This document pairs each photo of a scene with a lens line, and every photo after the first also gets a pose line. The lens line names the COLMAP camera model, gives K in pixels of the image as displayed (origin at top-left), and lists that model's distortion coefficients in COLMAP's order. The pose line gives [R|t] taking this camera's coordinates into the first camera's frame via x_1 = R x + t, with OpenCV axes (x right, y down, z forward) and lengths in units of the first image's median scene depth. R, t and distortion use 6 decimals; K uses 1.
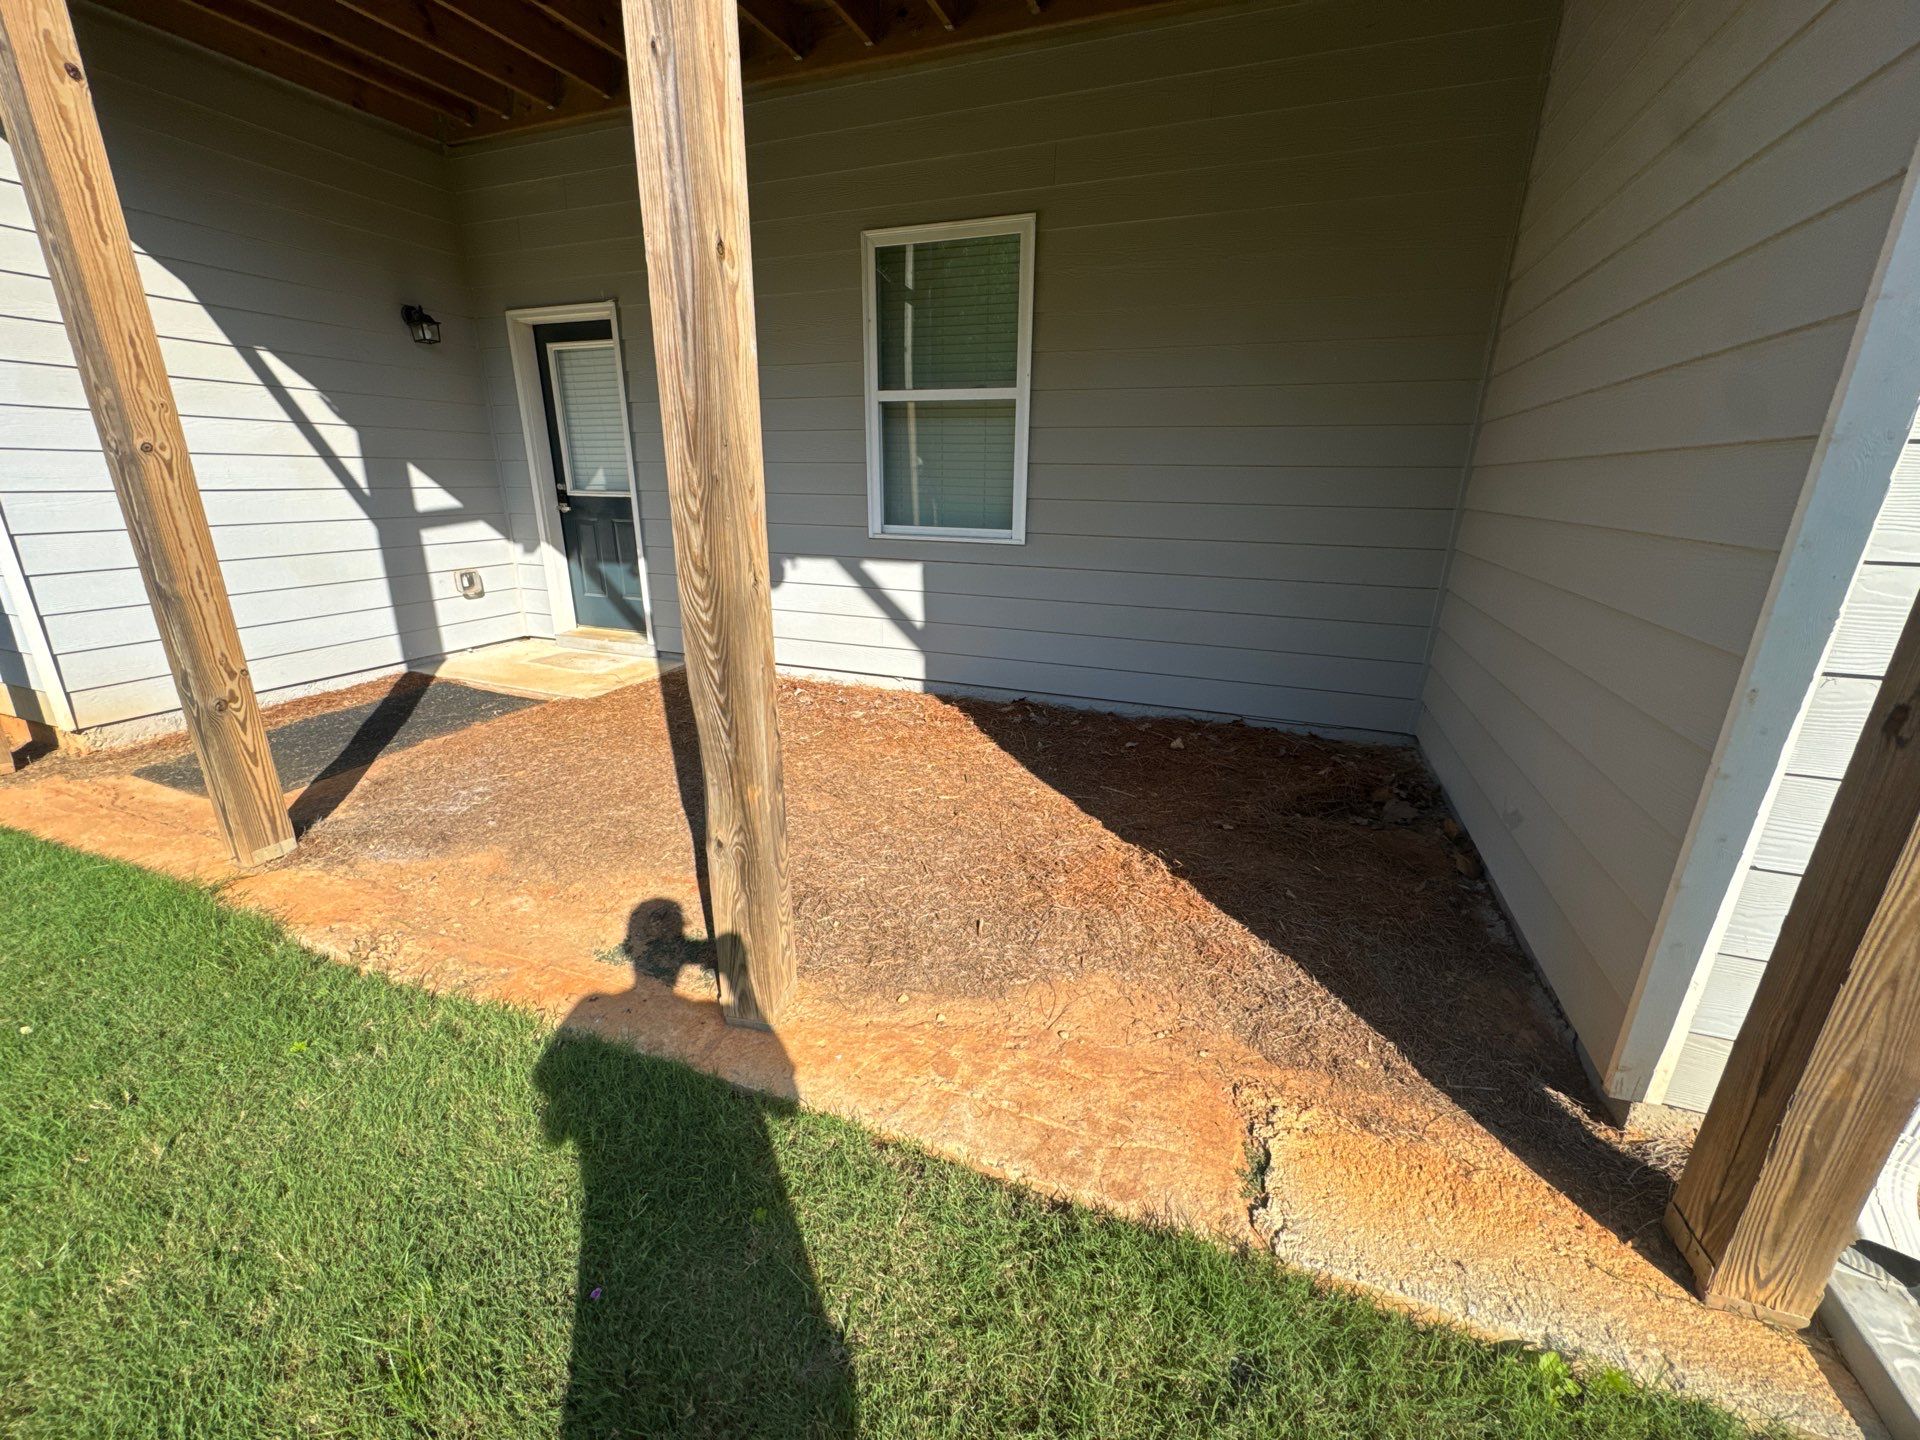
lens RADIAL K [[765.2, 0, 961.1], [0, 765.2, 722.8], [0, 0, 1]] dist [-0.003418, 0.000411]
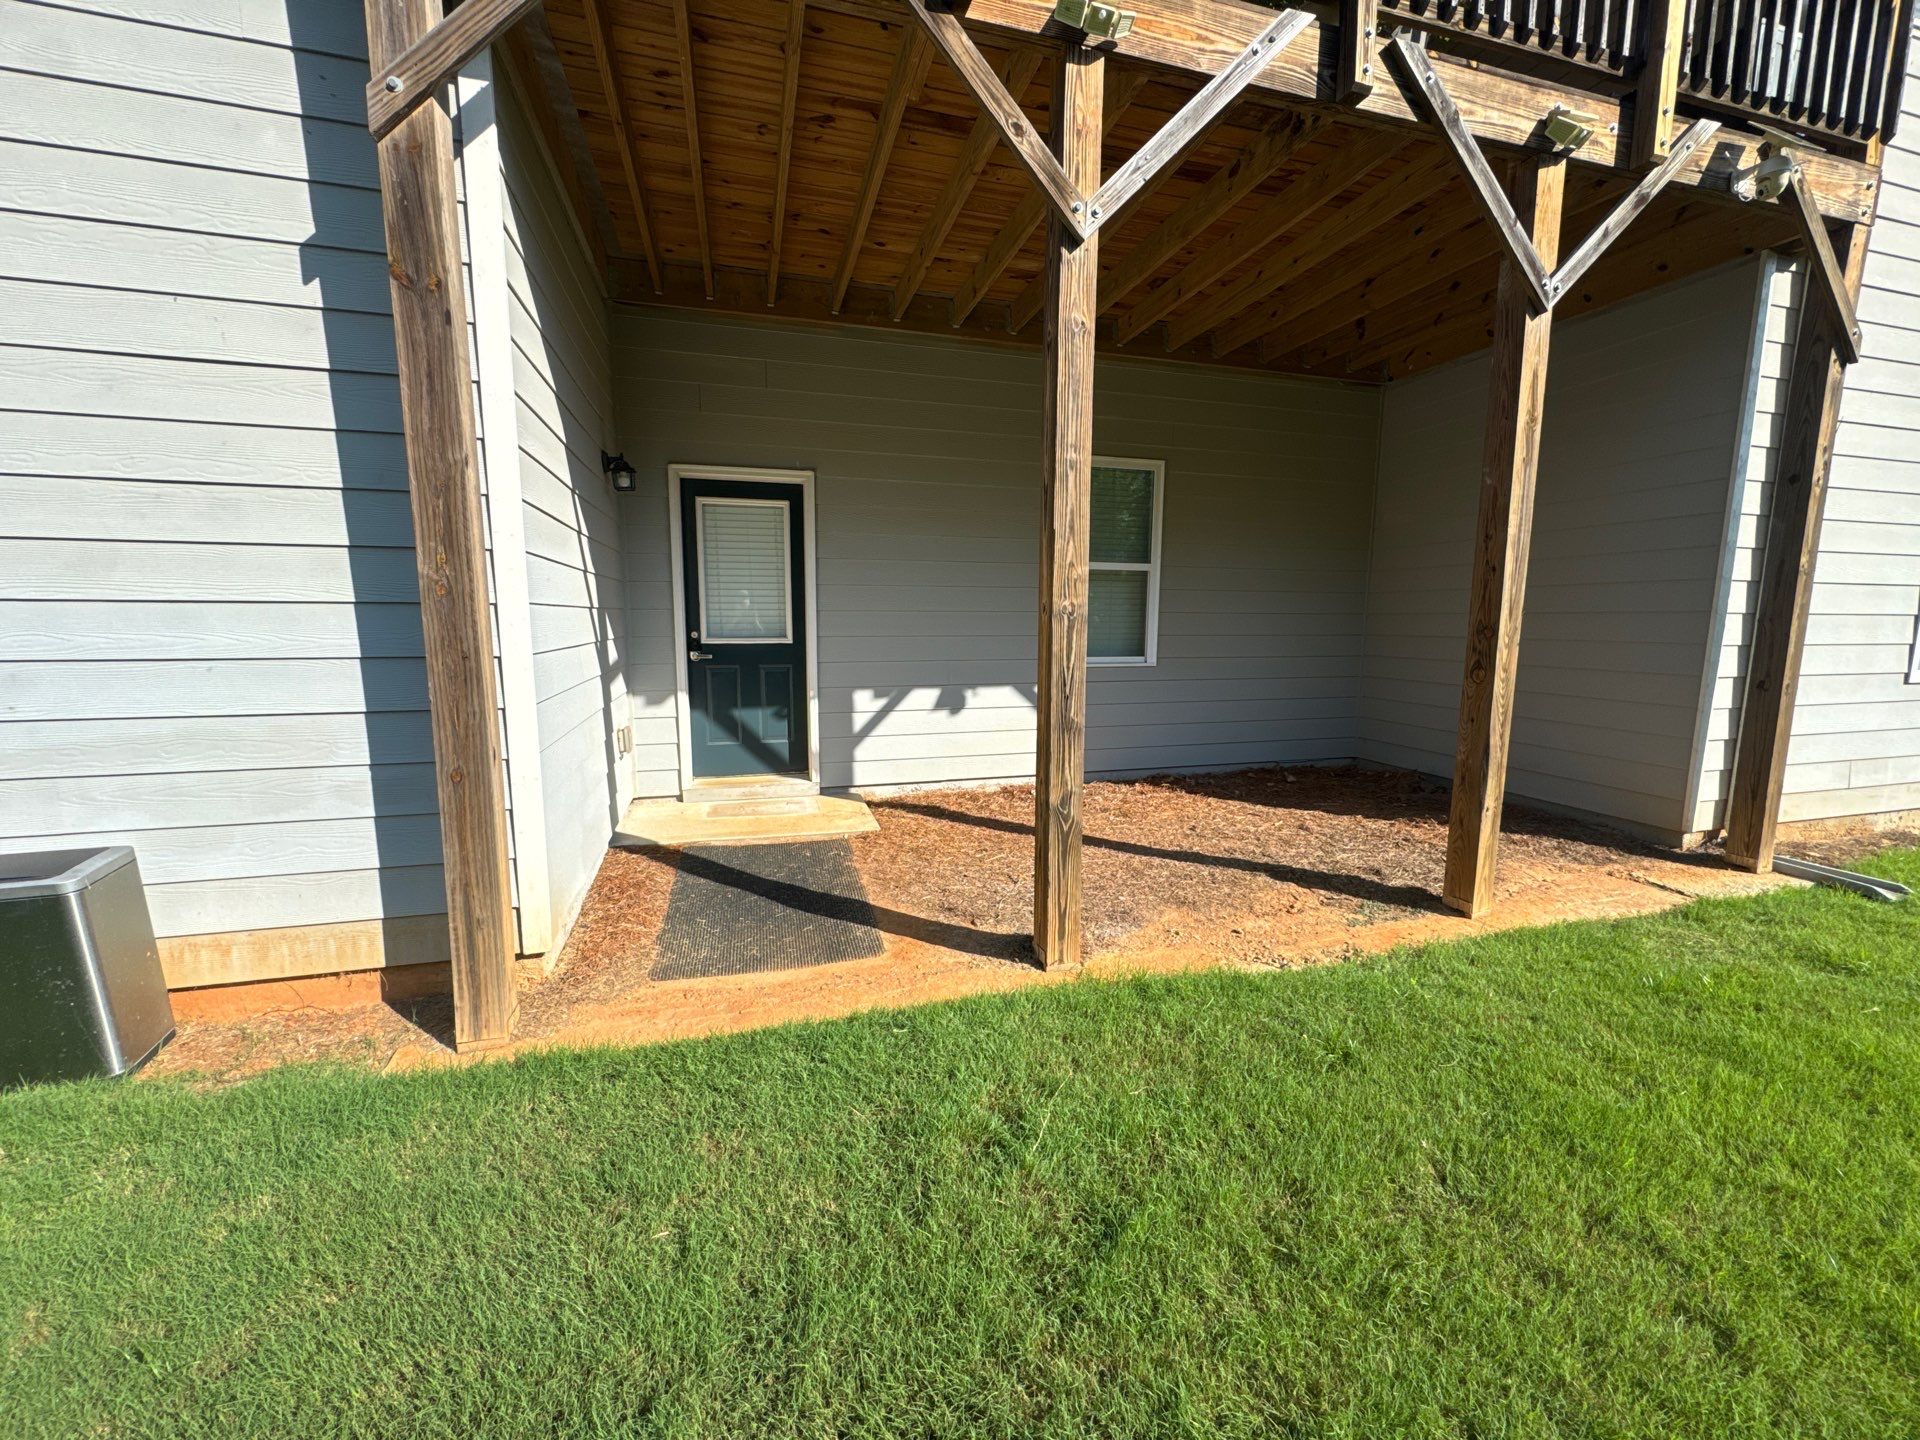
lens RADIAL K [[765.2, 0, 957.4], [0, 765.2, 723.3], [0, 0, 1]] dist [-0.003418, 0.000411]
pose [[0.797071, -0.092450, 0.596767, -1.204018], [0.190640, 0.976199, -0.103398, -0.052621], [-0.573005, 0.196183, 0.795725, 0.089740]]
